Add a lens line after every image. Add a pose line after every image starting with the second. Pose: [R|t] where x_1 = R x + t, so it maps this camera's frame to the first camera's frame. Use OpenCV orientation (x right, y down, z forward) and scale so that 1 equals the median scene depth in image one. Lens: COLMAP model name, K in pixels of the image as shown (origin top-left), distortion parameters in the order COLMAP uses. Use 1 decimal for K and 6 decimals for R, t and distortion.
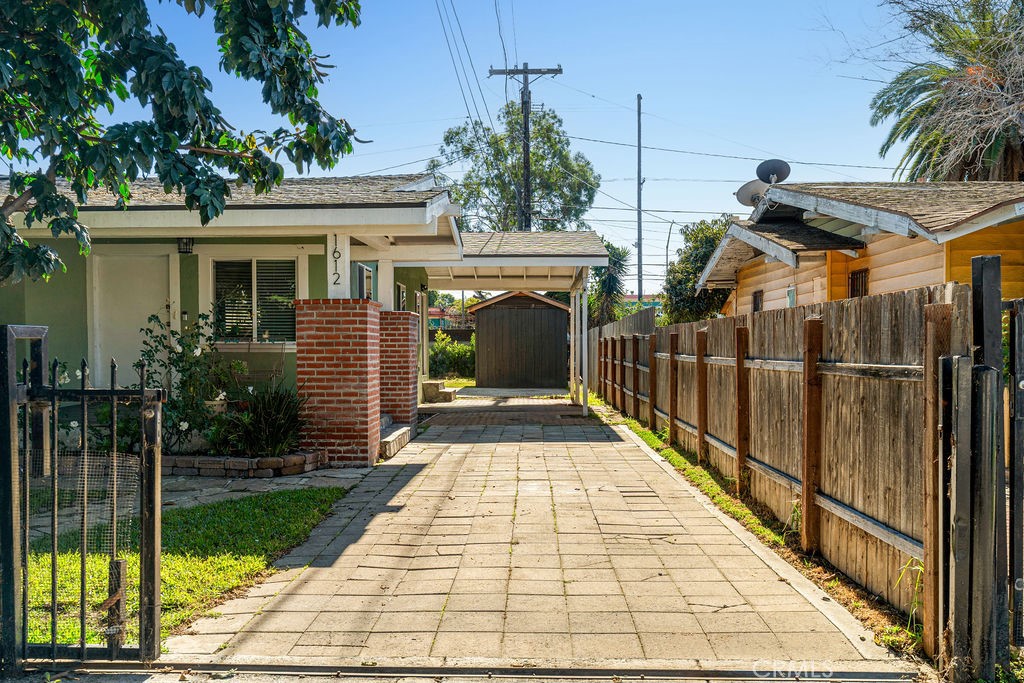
lens RADIAL K [[895.2, 0, 508.3], [0, 895.2, 375.6], [0, 0, 1]] dist [0.001061, 0.002105]
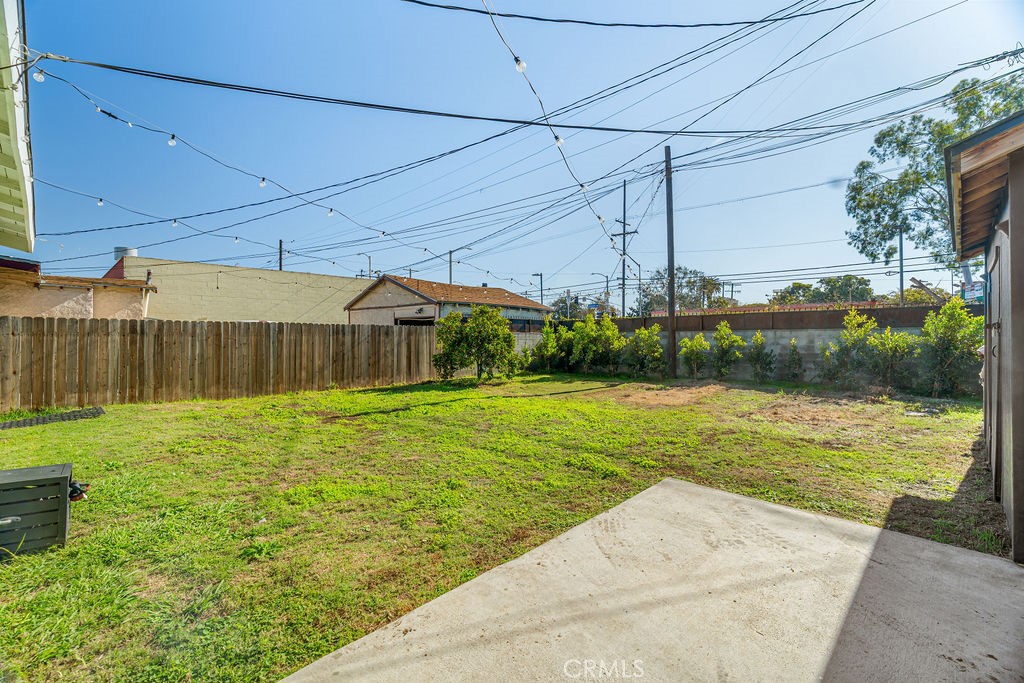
lens RADIAL K [[468.6, 0, 509.3], [0, 468.6, 330.6], [0, 0, 1]] dist [-0.006971, -0.000336]
pose [[0.733756, -0.009673, -0.679344, -0.130470], [-0.017030, 0.999323, -0.032624, -0.088142], [0.679200, 0.035507, 0.733094, 2.386111]]
